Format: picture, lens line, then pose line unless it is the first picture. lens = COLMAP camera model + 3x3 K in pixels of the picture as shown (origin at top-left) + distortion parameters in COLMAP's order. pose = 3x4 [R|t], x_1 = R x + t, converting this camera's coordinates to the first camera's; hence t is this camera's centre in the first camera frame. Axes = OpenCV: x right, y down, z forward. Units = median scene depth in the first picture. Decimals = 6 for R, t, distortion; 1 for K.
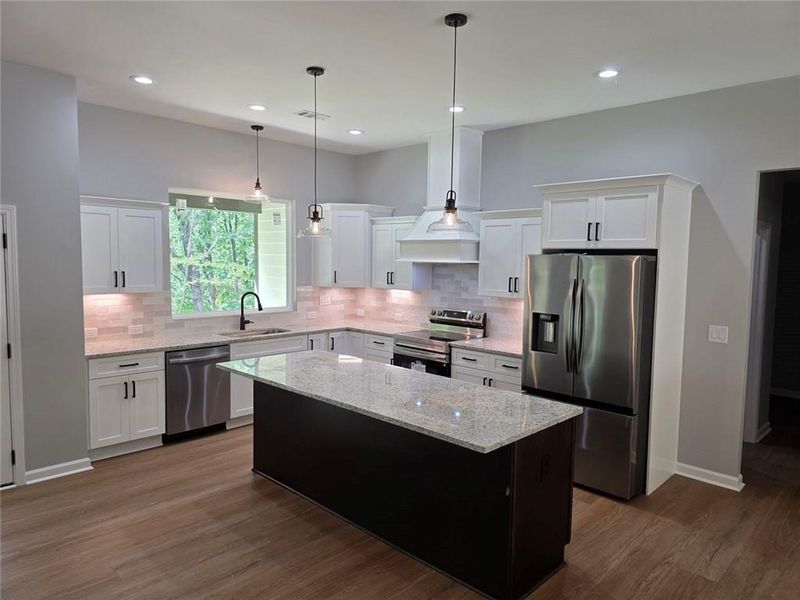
lens RADIAL K [[550.8, 0, 409.1], [0, 550.8, 299.4], [0, 0, 1]] dist [0.079995, -0.050399]
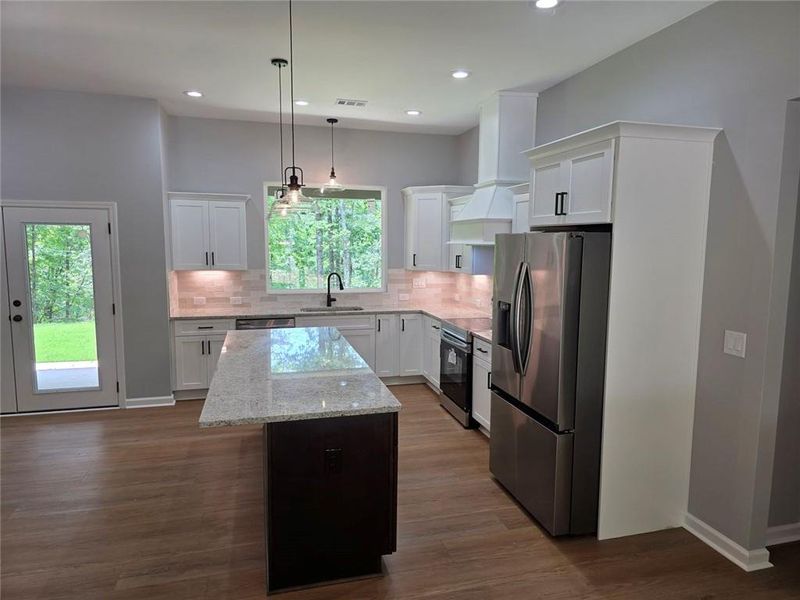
lens RADIAL K [[550.8, 0, 409.1], [0, 550.8, 299.4], [0, 0, 1]] dist [0.079995, -0.050399]
pose [[0.856317, 0.046462, -0.514356, 0.461226], [-0.034833, 0.998873, 0.032238, -0.000712], [0.515274, -0.009689, 0.856971, 0.156988]]
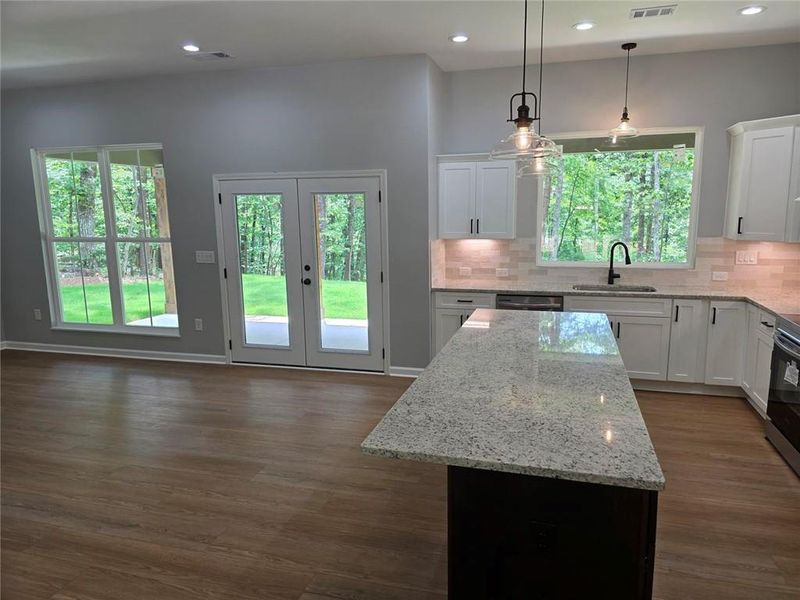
lens RADIAL K [[542.6, 0, 411.0], [0, 542.6, 296.1], [0, 0, 1]] dist [0.075977, -0.072366]
pose [[0.465694, 0.121792, -0.876525, 0.377683], [-0.048850, 0.992512, 0.111955, -0.011208], [0.883596, -0.009319, 0.468157, 0.338616]]
